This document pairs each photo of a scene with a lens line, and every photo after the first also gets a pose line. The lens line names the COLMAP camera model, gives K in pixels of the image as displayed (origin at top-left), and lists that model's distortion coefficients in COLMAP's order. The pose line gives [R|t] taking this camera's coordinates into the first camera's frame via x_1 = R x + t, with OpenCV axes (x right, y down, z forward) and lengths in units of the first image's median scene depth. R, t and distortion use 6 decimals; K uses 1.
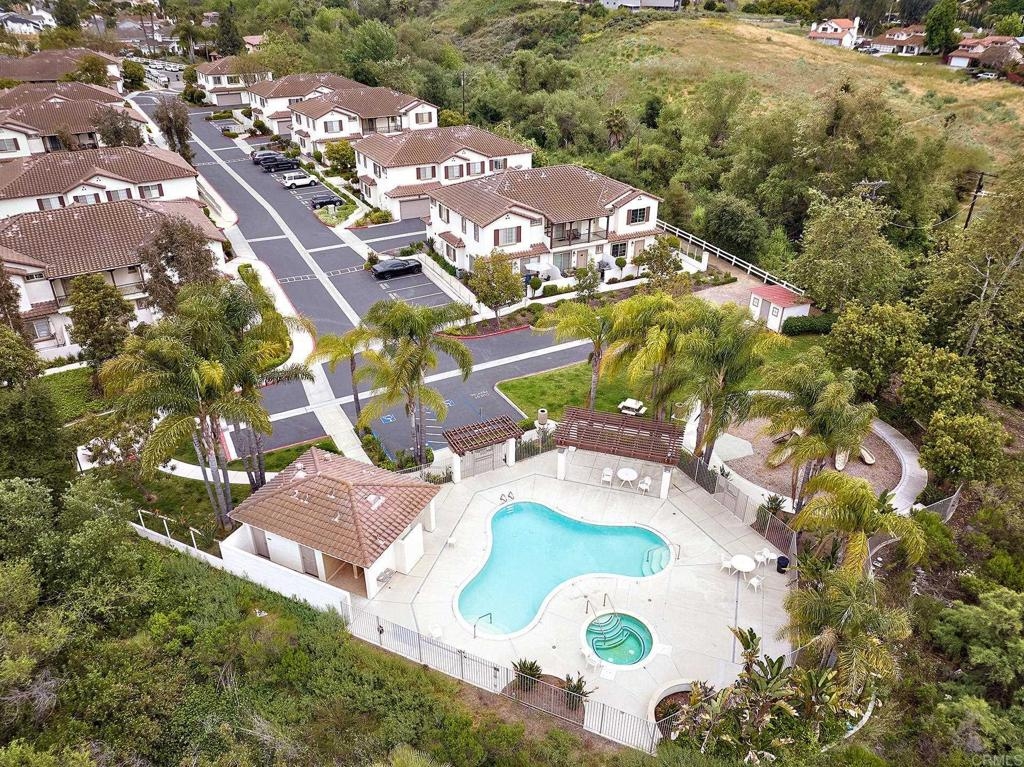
lens RADIAL K [[716.5, 0, 514.1], [0, 716.5, 378.6], [0, 0, 1]] dist [-0.053740, 0.031333]
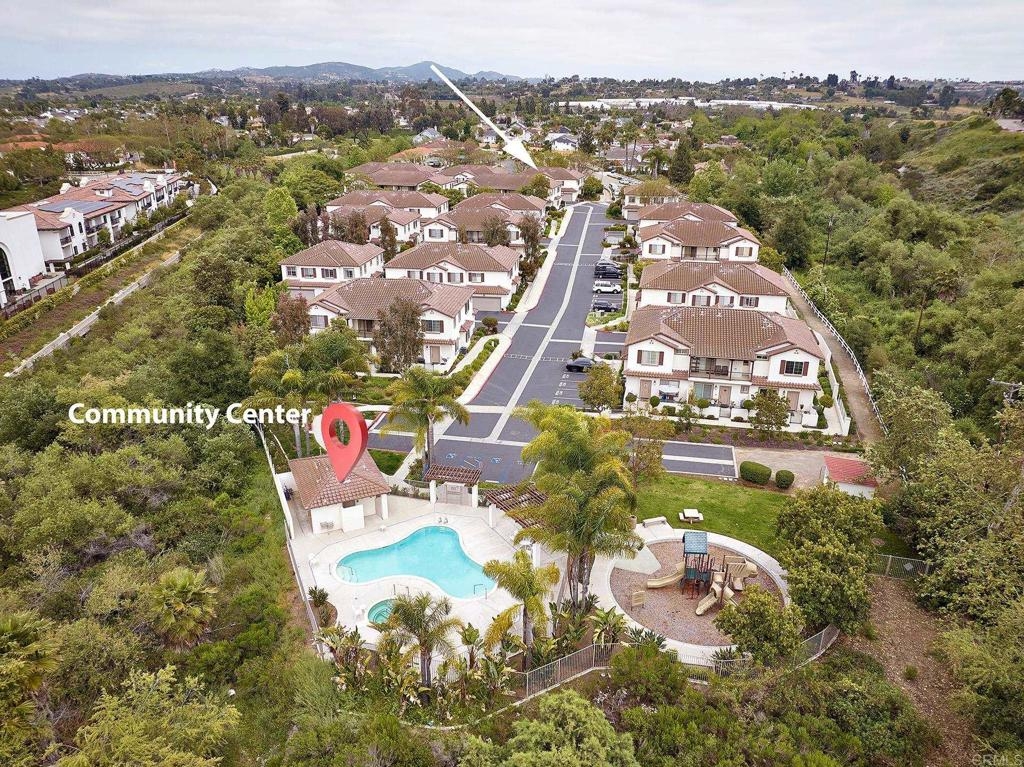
lens RADIAL K [[716.5, 0, 511.2], [0, 716.5, 387.7], [0, 0, 1]] dist [-0.053740, 0.031333]
pose [[0.761055, 0.233037, -0.605383, 0.401396], [-0.309809, 0.950506, -0.023587, -0.040229], [0.569924, 0.205504, 0.795585, -0.040941]]
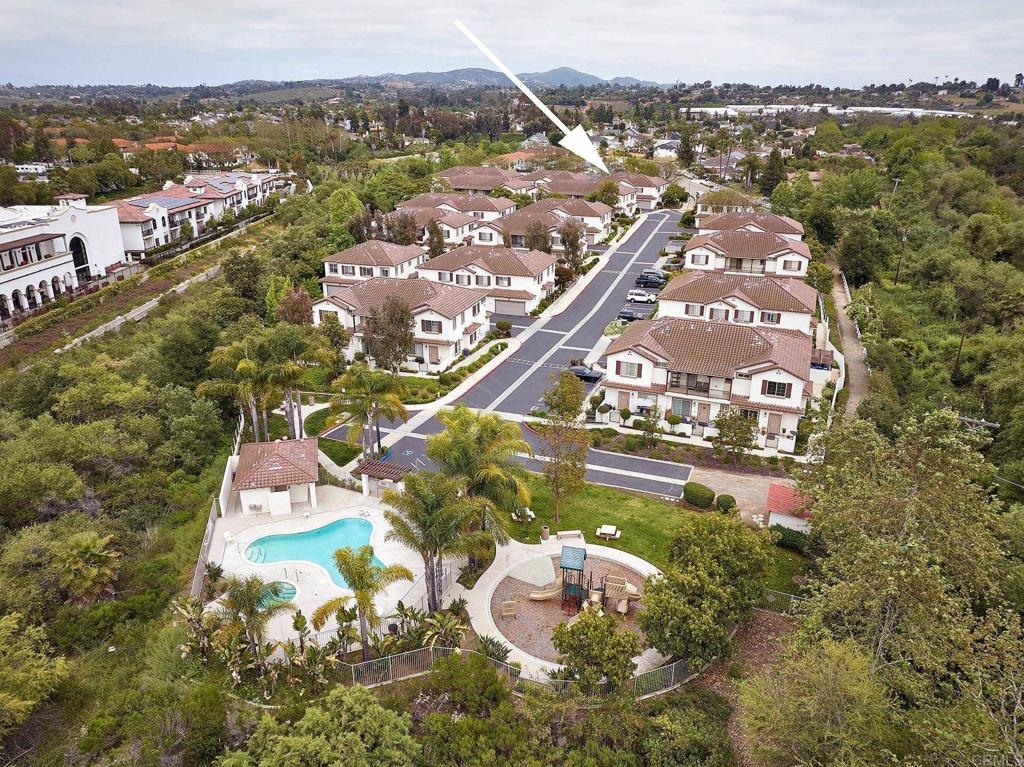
lens RADIAL K [[716.5, 0, 511.4], [0, 716.5, 386.3], [0, 0, 1]] dist [-0.053740, 0.031333]
pose [[0.636460, 0.272209, -0.721679, 0.525044], [-0.369987, 0.928727, 0.024008, -0.098187], [0.676778, 0.251732, 0.691811, 0.064190]]
